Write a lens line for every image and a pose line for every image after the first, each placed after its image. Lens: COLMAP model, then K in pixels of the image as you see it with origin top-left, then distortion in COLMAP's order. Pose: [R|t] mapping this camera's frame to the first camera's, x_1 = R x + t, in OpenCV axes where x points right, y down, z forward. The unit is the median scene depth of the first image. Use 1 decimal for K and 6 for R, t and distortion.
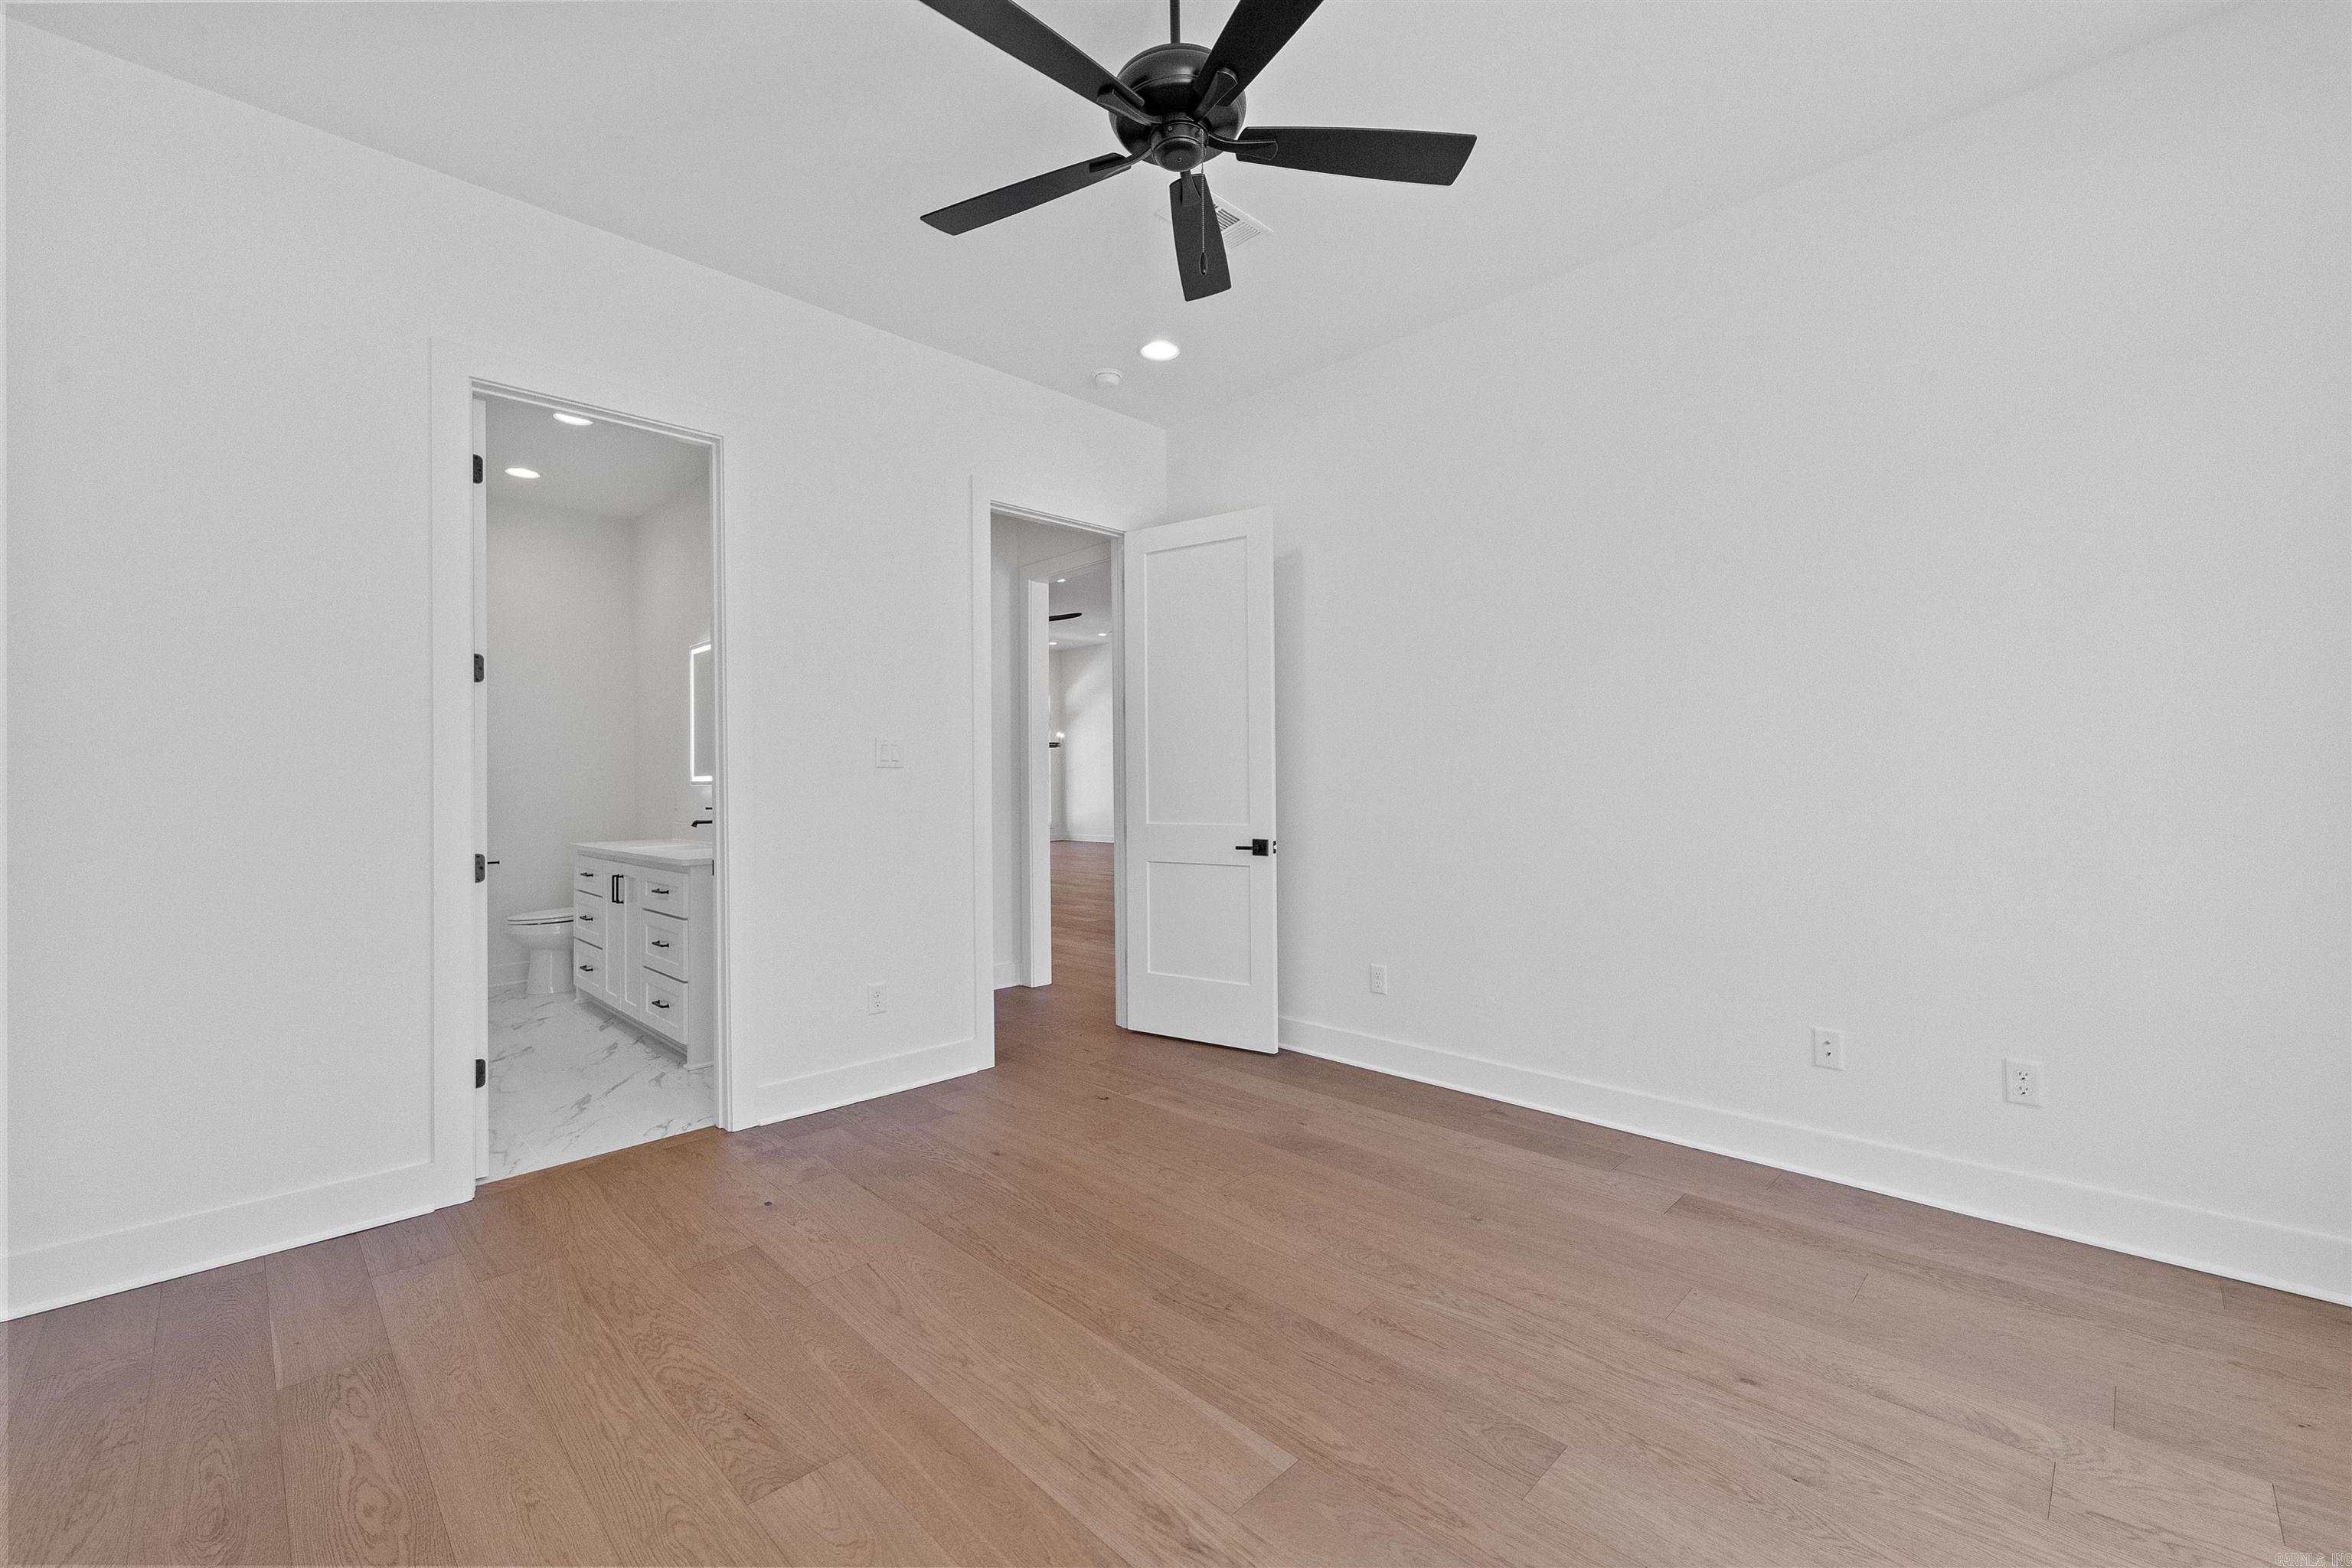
lens RADIAL K [[958.4, 0, 1176.0], [0, 958.4, 784.0], [0, 0, 1]] dist [0.002508, -0.000019]
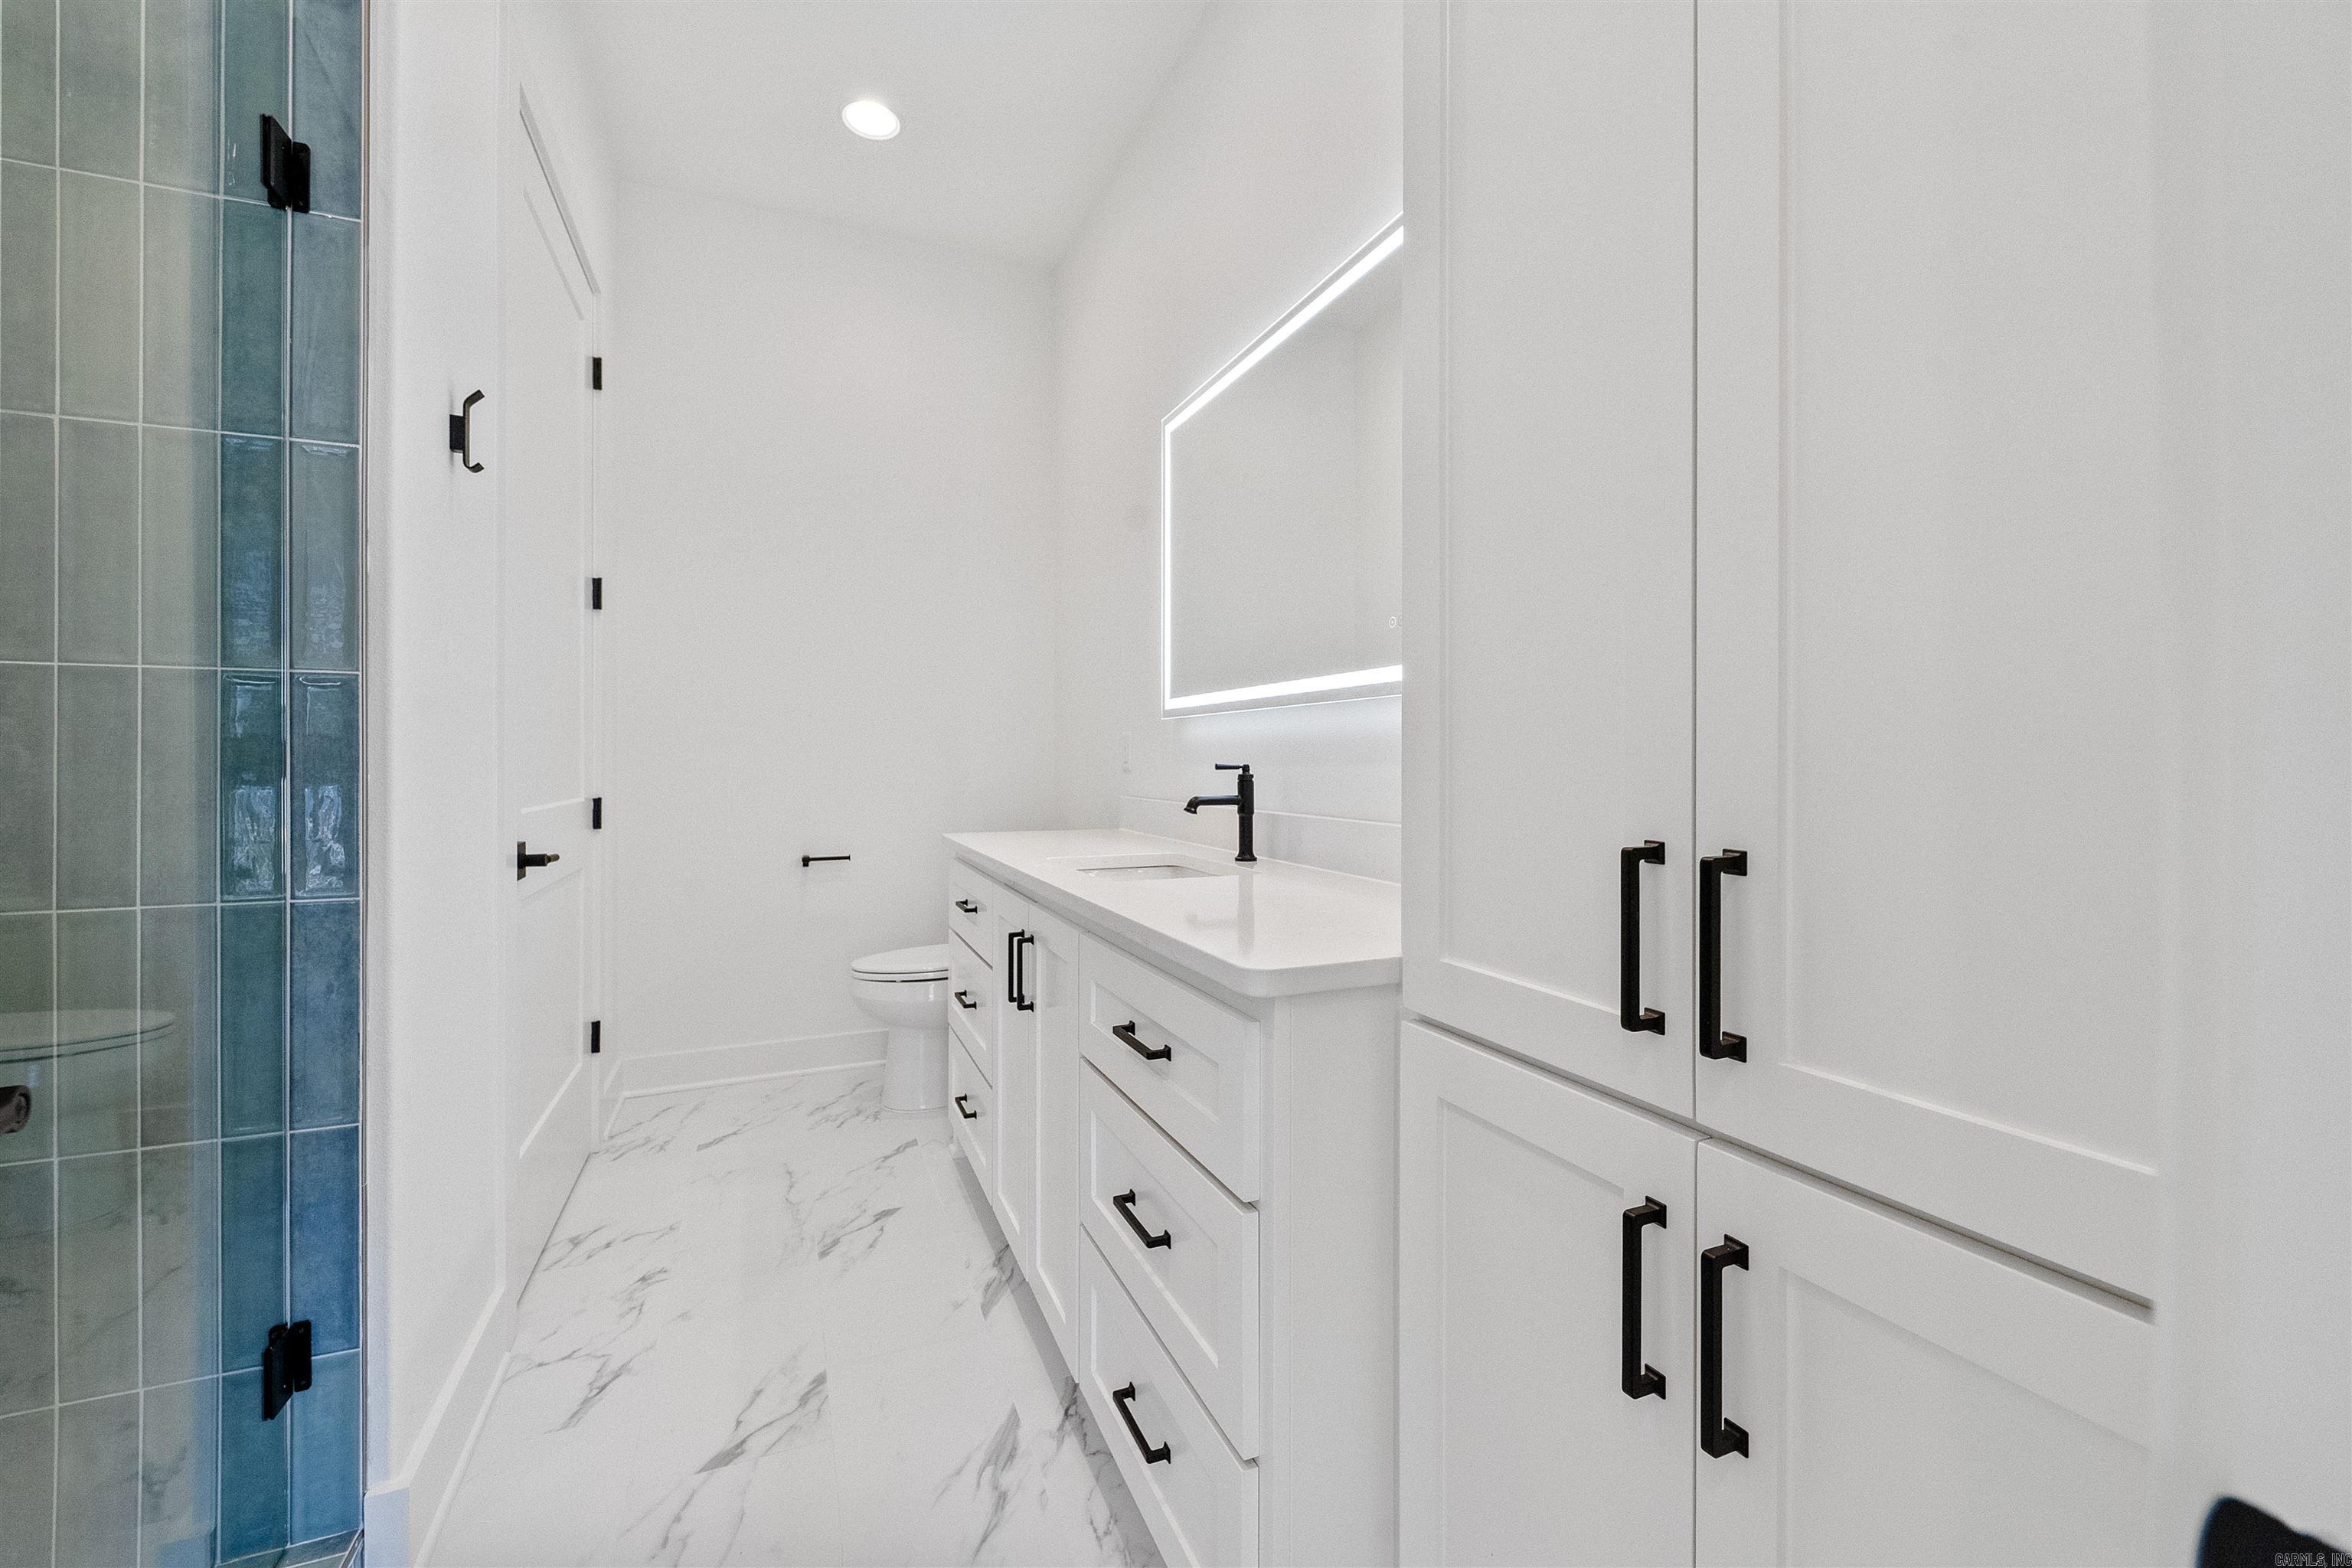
lens RADIAL K [[958.4, 0, 1176.0], [0, 958.4, 784.0], [0, 0, 1]] dist [0.002508, -0.000019]
pose [[0.926157, 0.019762, -0.376620, -0.347061], [-0.009263, 0.999517, 0.029668, 0.021394], [0.377025, -0.023988, 0.925893, 0.608570]]
